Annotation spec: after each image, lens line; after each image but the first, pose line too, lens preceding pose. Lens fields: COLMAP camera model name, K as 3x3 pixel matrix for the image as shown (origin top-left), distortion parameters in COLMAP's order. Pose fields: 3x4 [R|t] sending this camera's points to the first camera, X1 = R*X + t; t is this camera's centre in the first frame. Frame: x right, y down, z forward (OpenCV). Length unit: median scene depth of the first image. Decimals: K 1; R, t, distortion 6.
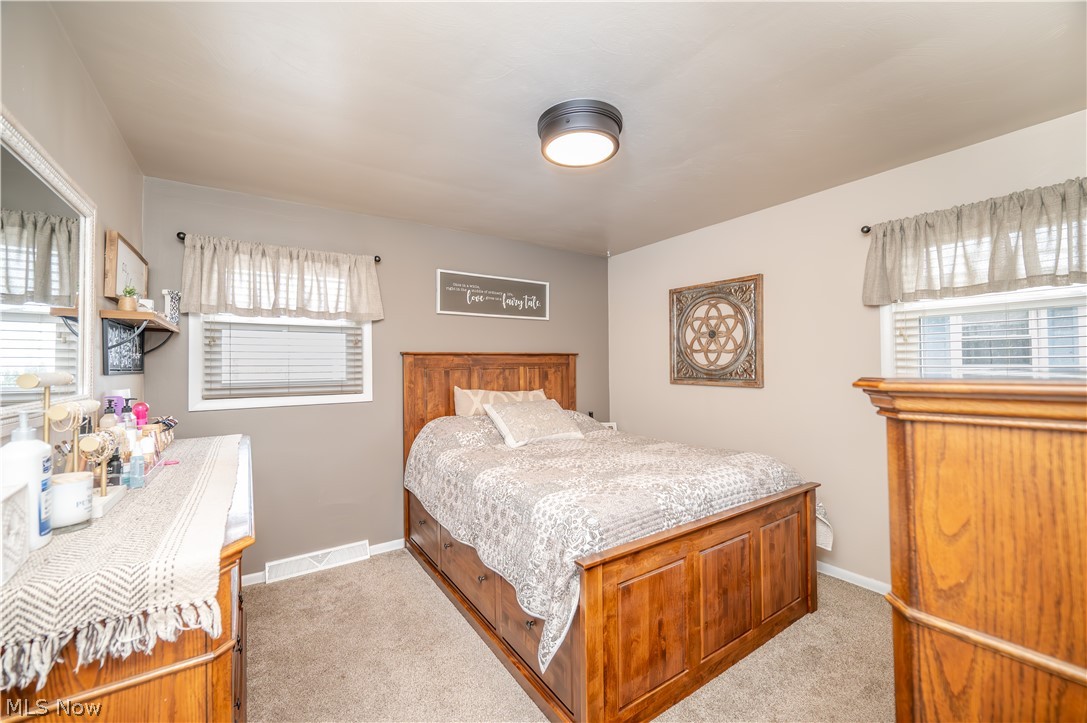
lens RADIAL K [[428.9, 0, 546.4], [0, 428.9, 360.1], [0, 0, 1]] dist [-0.006521, 0.001417]
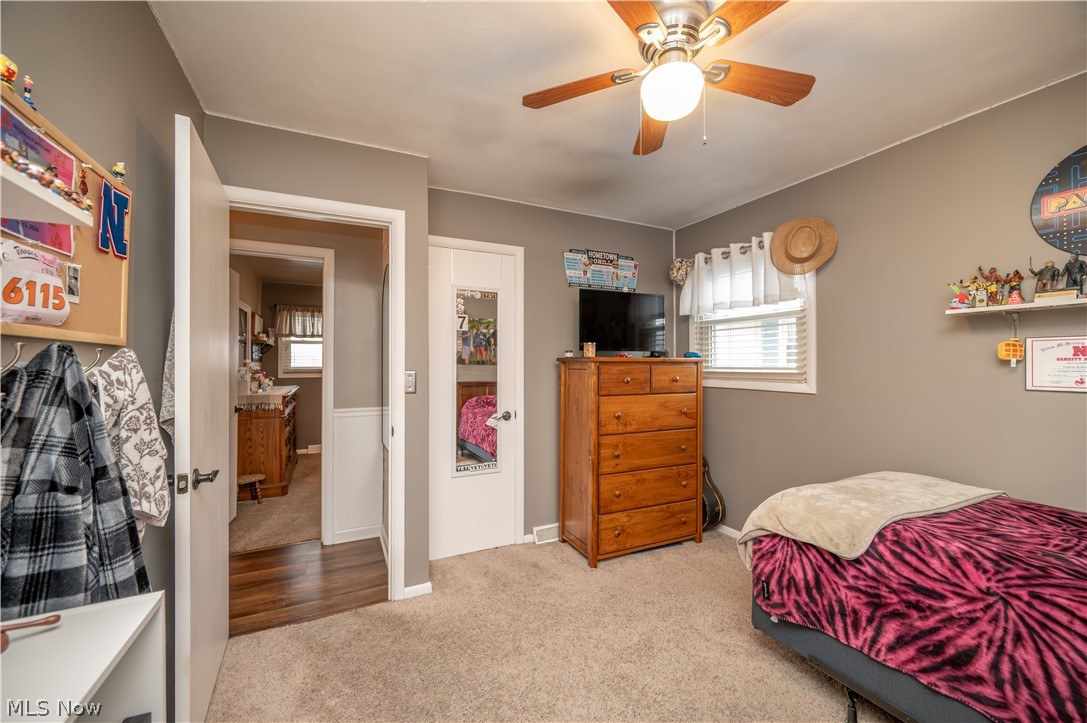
lens RADIAL K [[428.9, 0, 544.6], [0, 428.9, 359.9], [0, 0, 1]] dist [-0.006521, 0.001417]
pose [[0.990981, 0.002847, -0.133973, 0.933110], [-0.001450, 0.999944, 0.010523, -0.010145], [0.133995, -0.010234, 0.990929, -1.139831]]
